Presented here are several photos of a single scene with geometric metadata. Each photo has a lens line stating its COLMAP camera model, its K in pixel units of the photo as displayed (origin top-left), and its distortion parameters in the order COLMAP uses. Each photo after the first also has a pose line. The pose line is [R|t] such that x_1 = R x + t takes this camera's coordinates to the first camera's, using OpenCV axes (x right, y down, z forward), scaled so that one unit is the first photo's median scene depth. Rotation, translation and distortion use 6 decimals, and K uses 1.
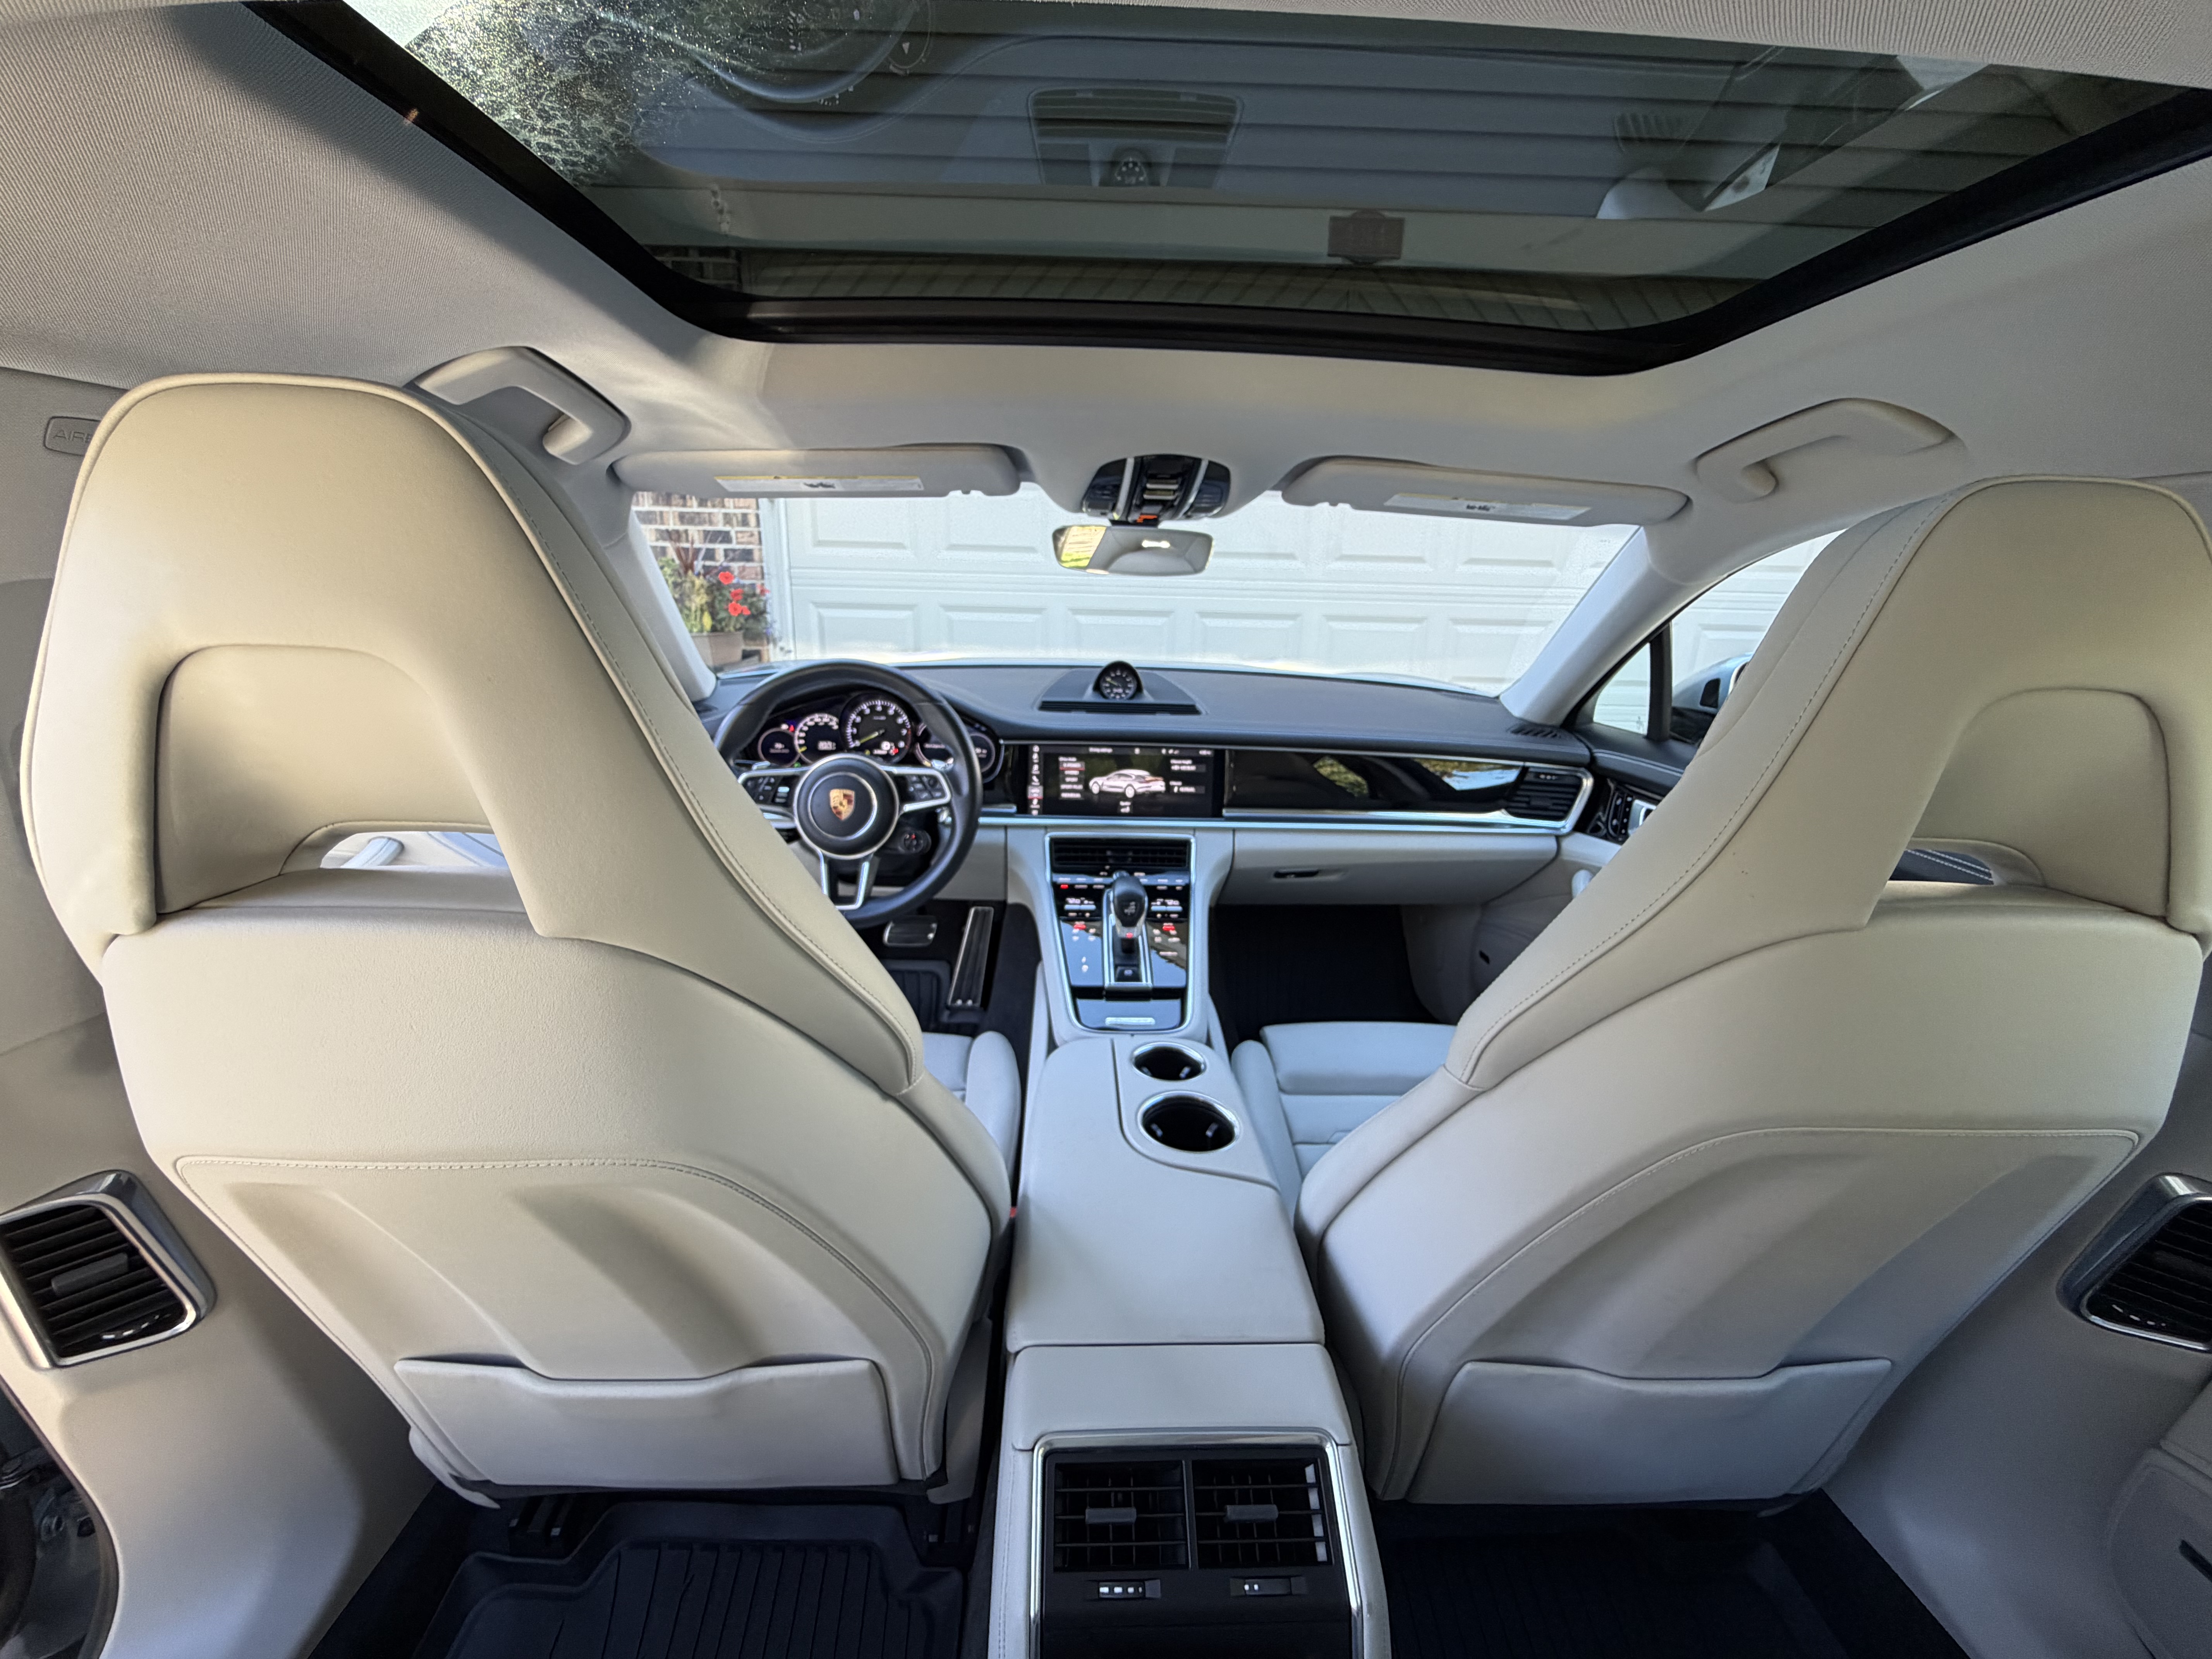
lens RADIAL K [[884.7, 0, 1106.0], [0, 884.7, 829.5], [0, 0, 1]] dist [-0.001370, -0.000012]
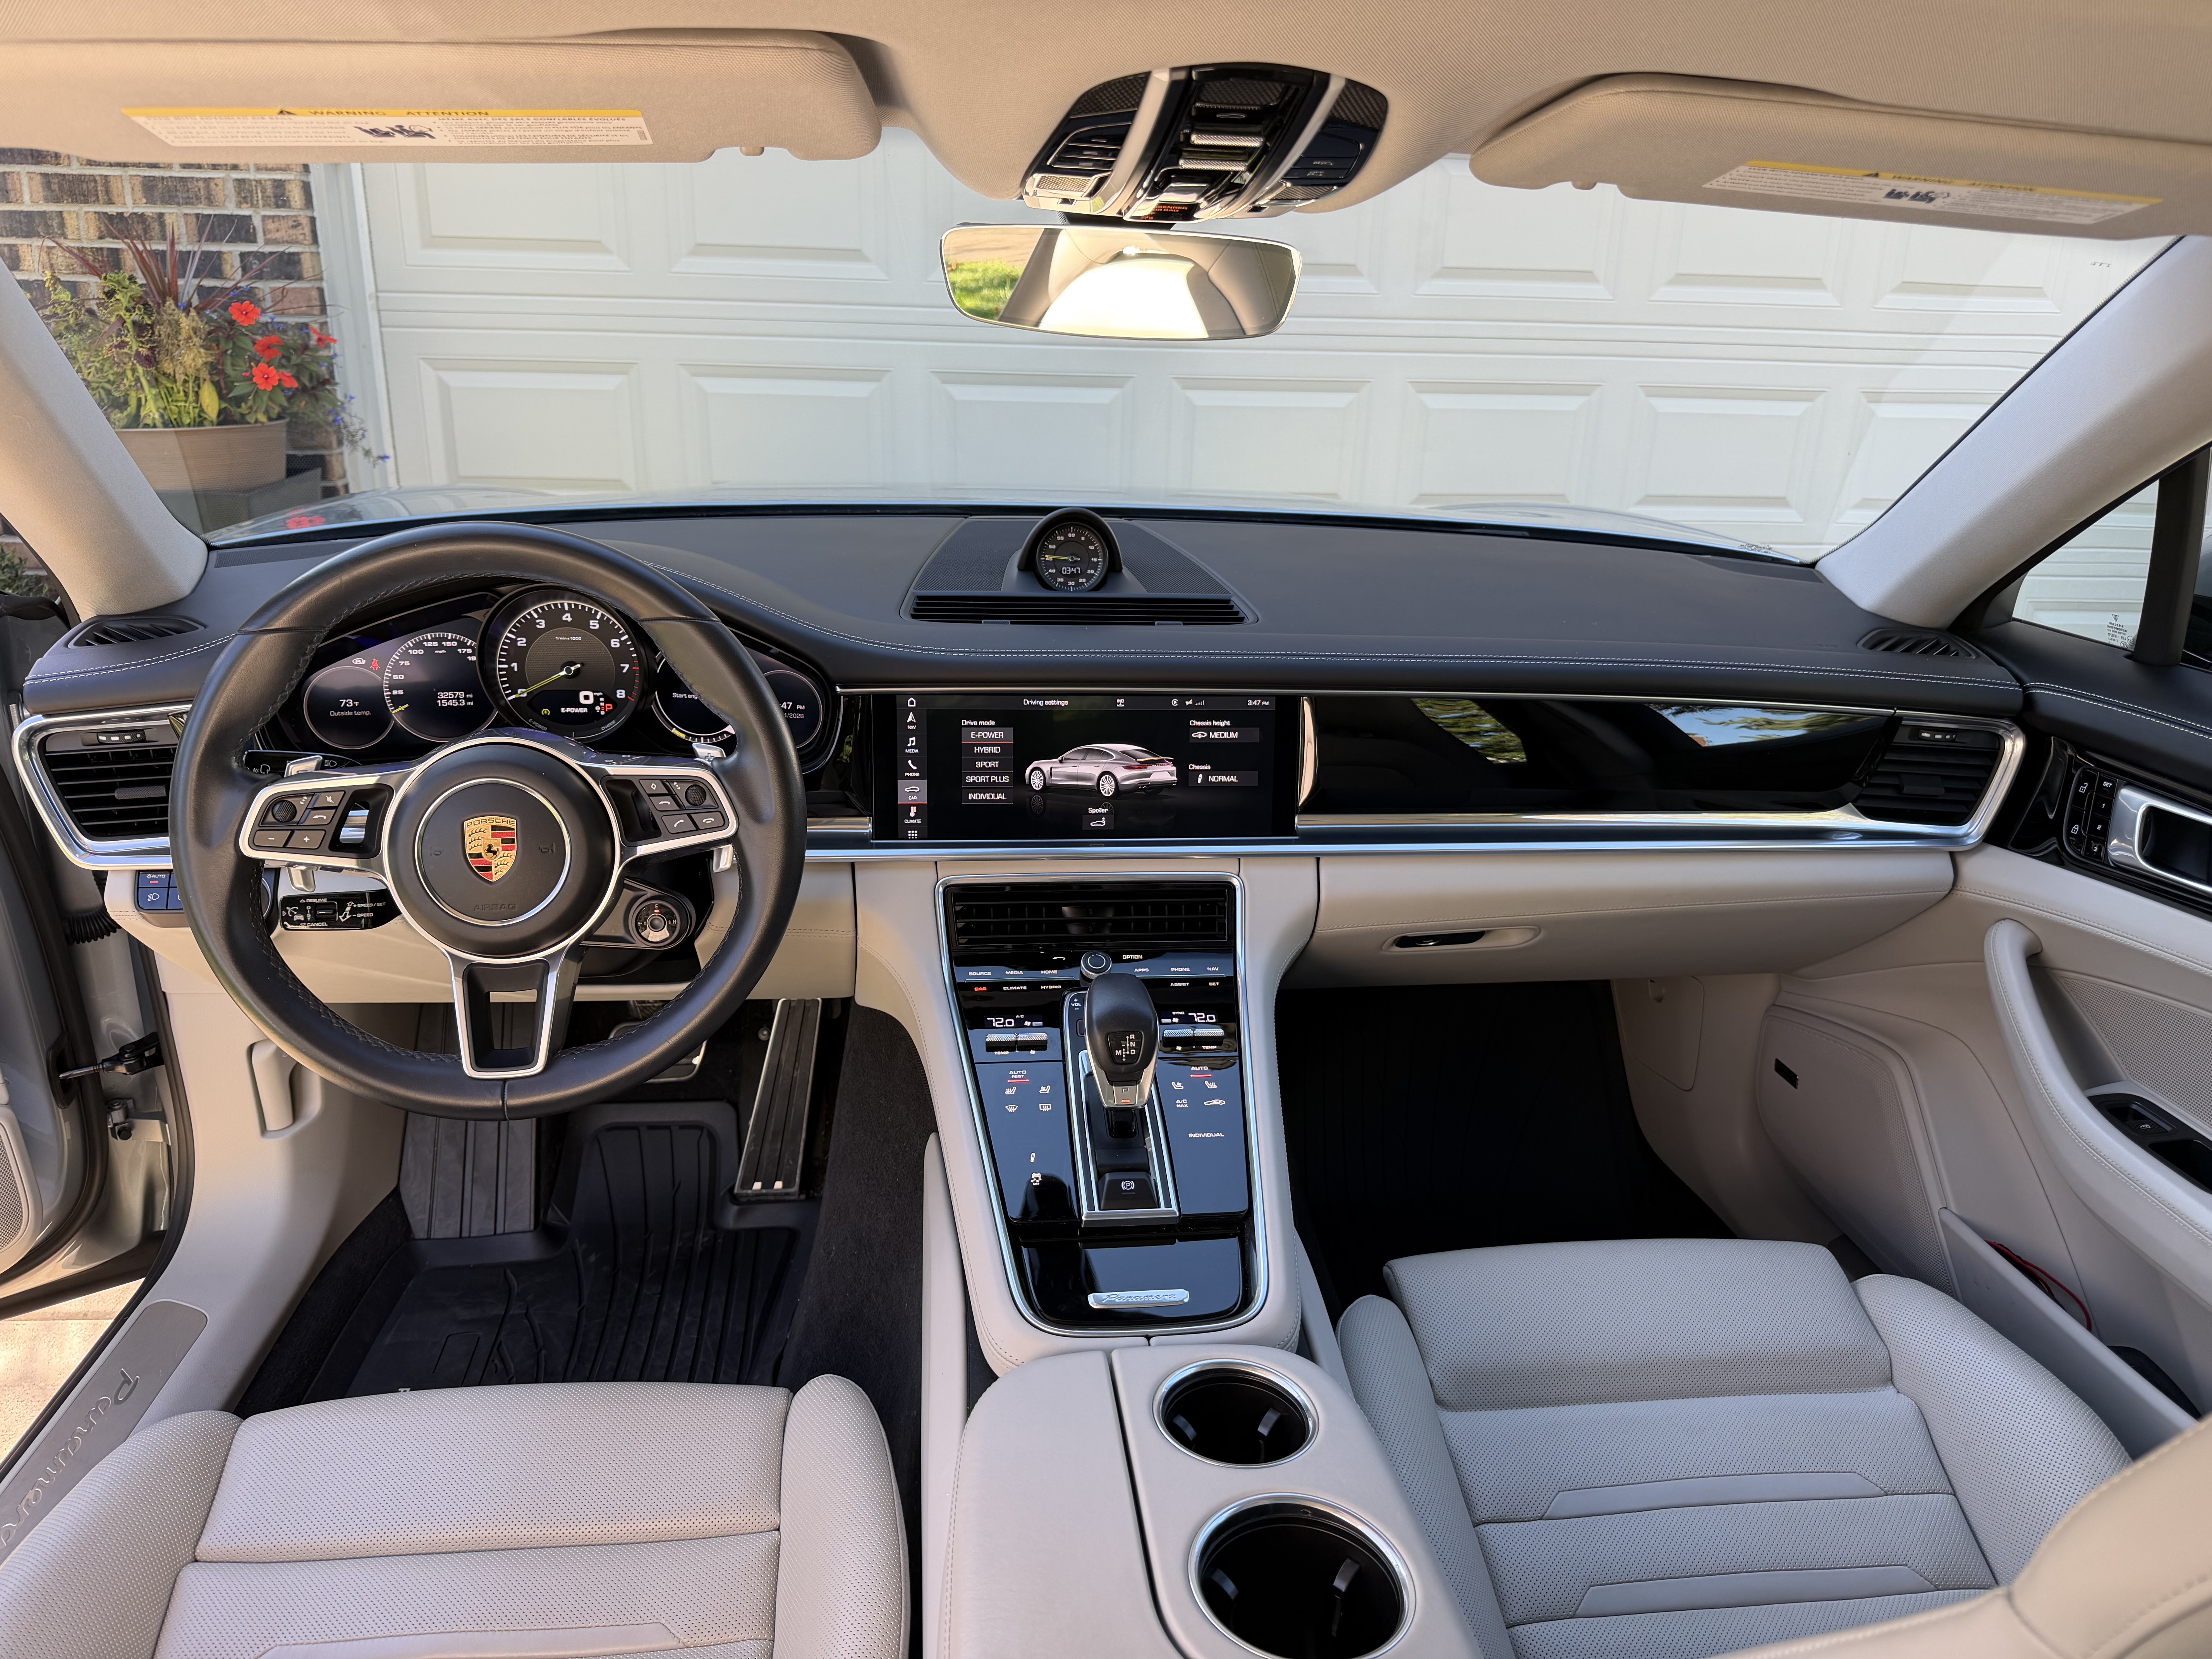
lens RADIAL K [[1530.8, 0, 1106.0], [0, 1530.8, 829.5], [0, 0, 1]] dist [0.034352, -0.048033]
pose [[0.996700, -0.026015, 0.076895, -0.039285], [0.021651, 0.998136, 0.057055, -0.067412], [-0.078236, -0.055202, 0.995405, 0.165614]]
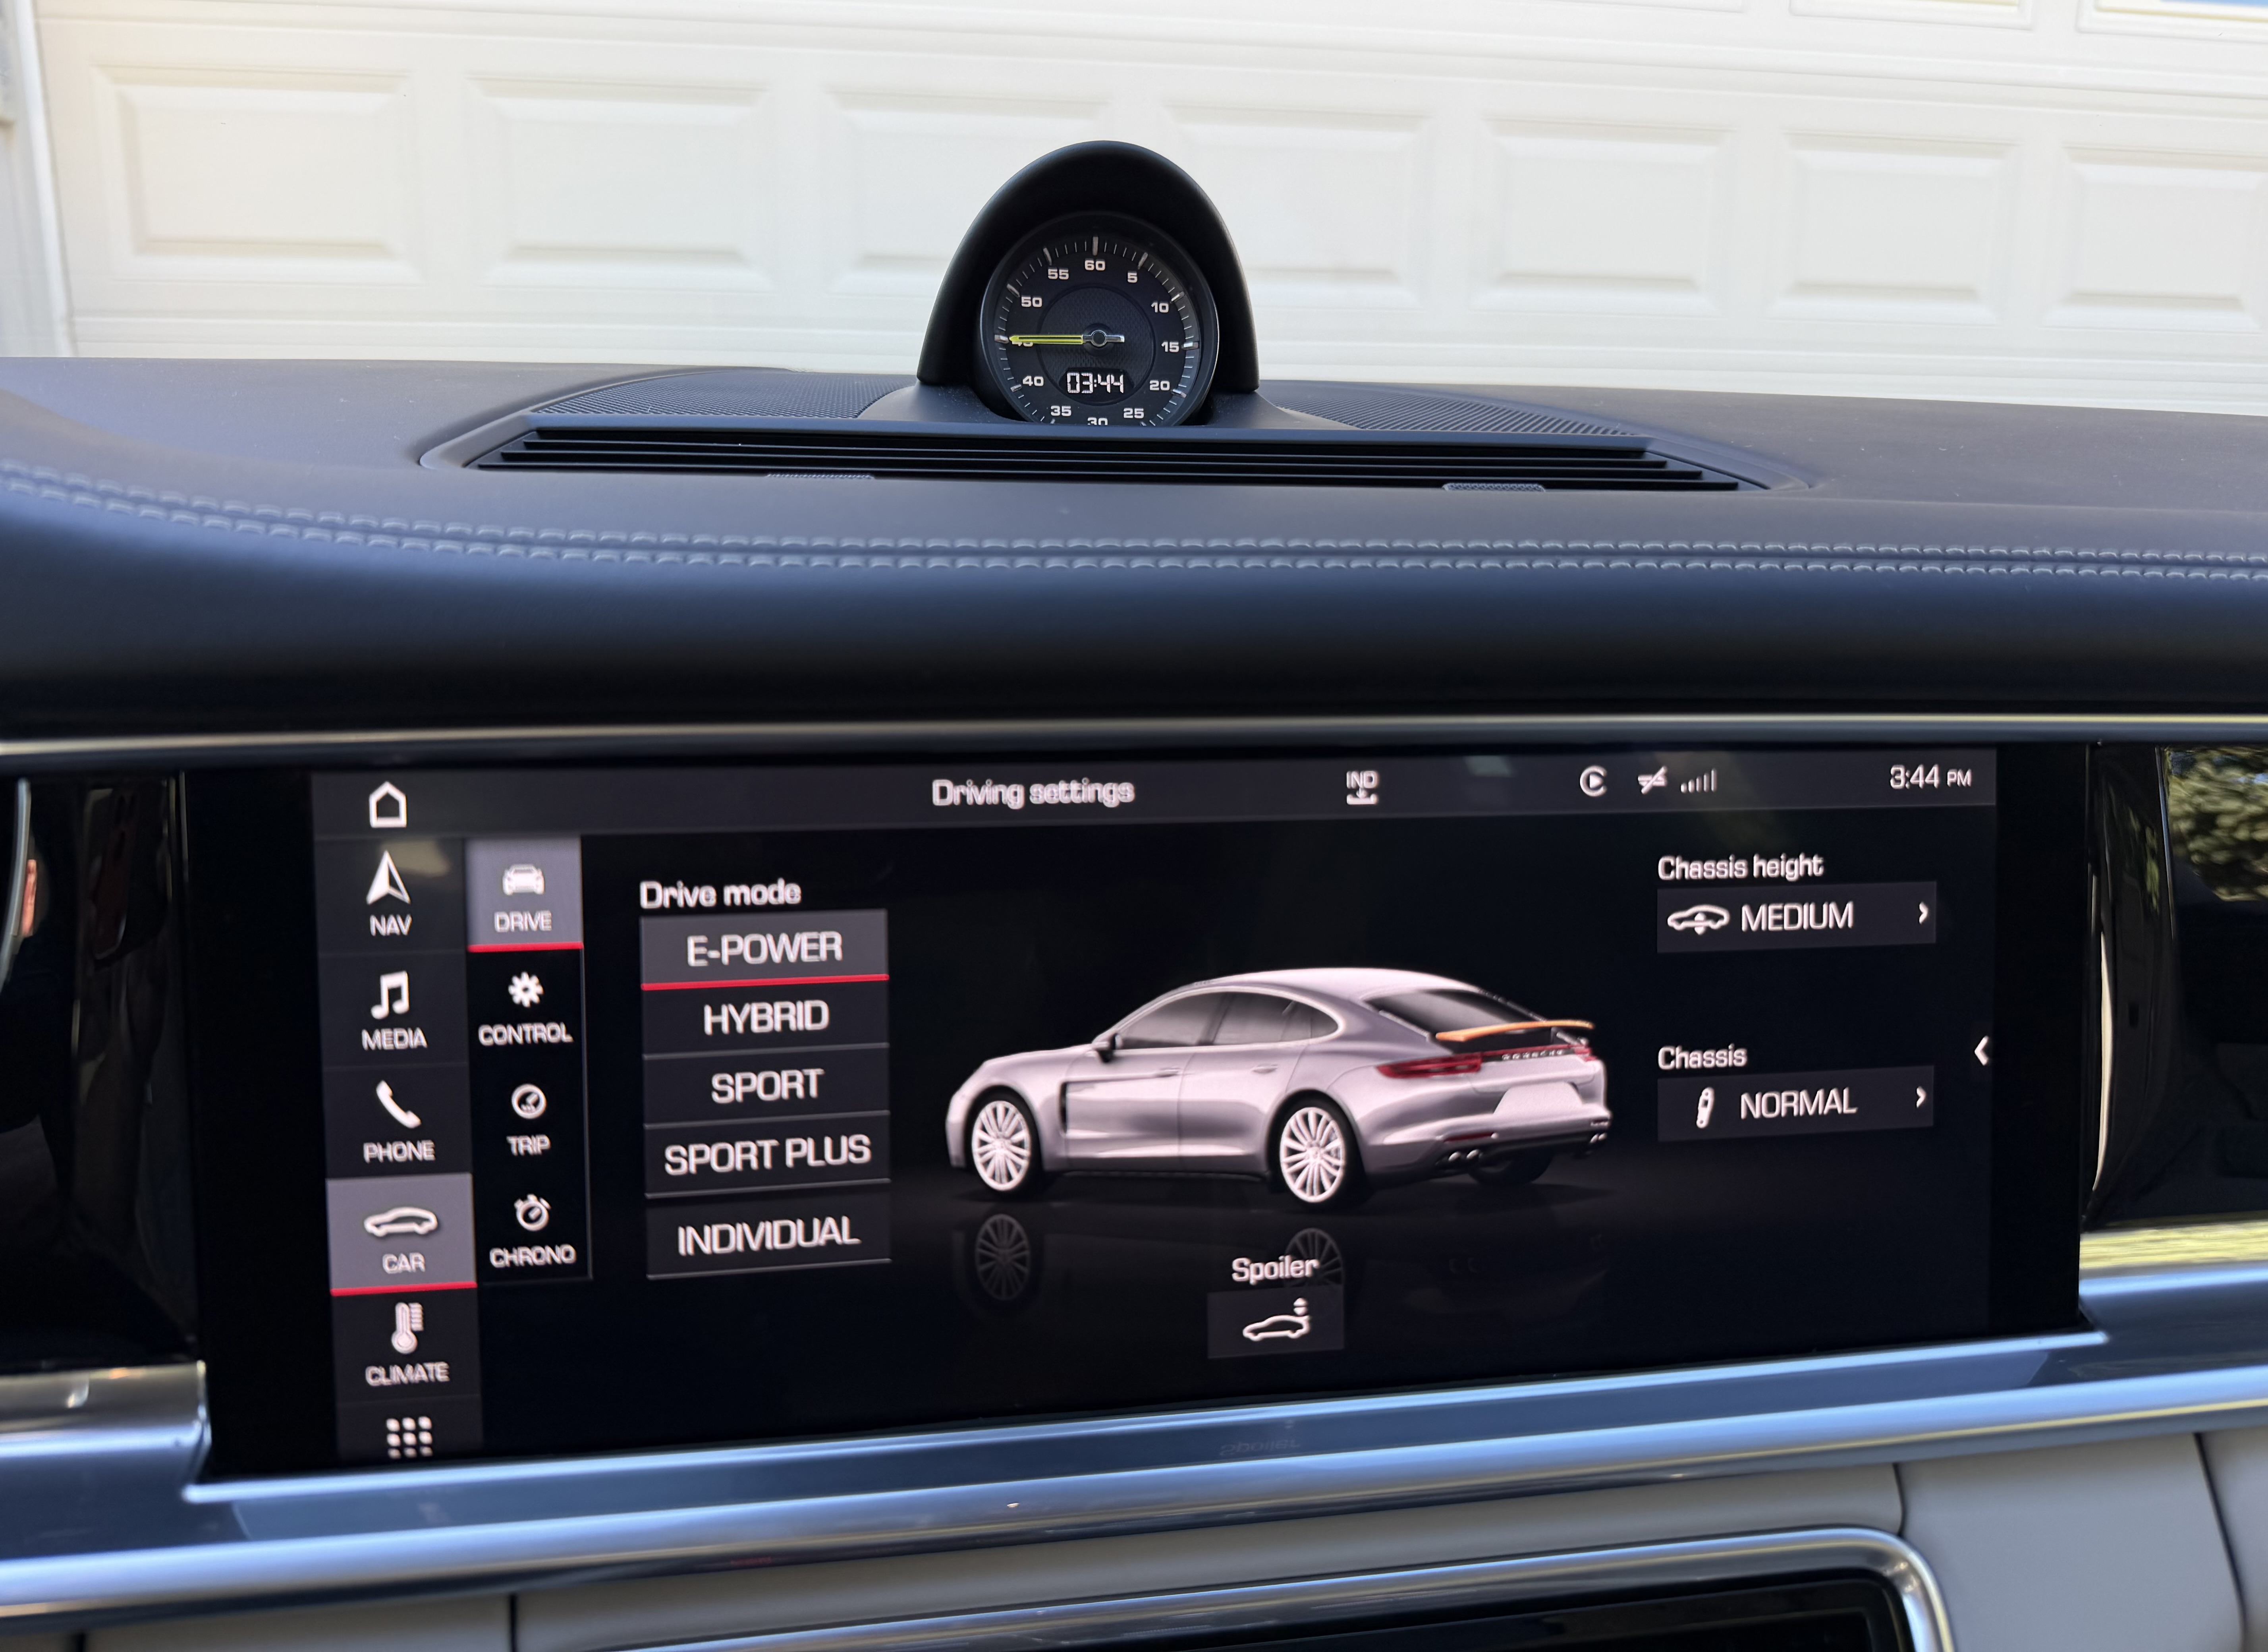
lens RADIAL K [[1526.7, 0, 1126.3], [0, 1526.7, 781.4], [0, 0, 1]] dist [-0.000526, -0.000963]
pose [[0.990871, -0.038570, 0.129176, -0.018871], [0.048116, 0.996271, -0.071614, -0.077189], [-0.125932, 0.077175, 0.989032, 0.814900]]
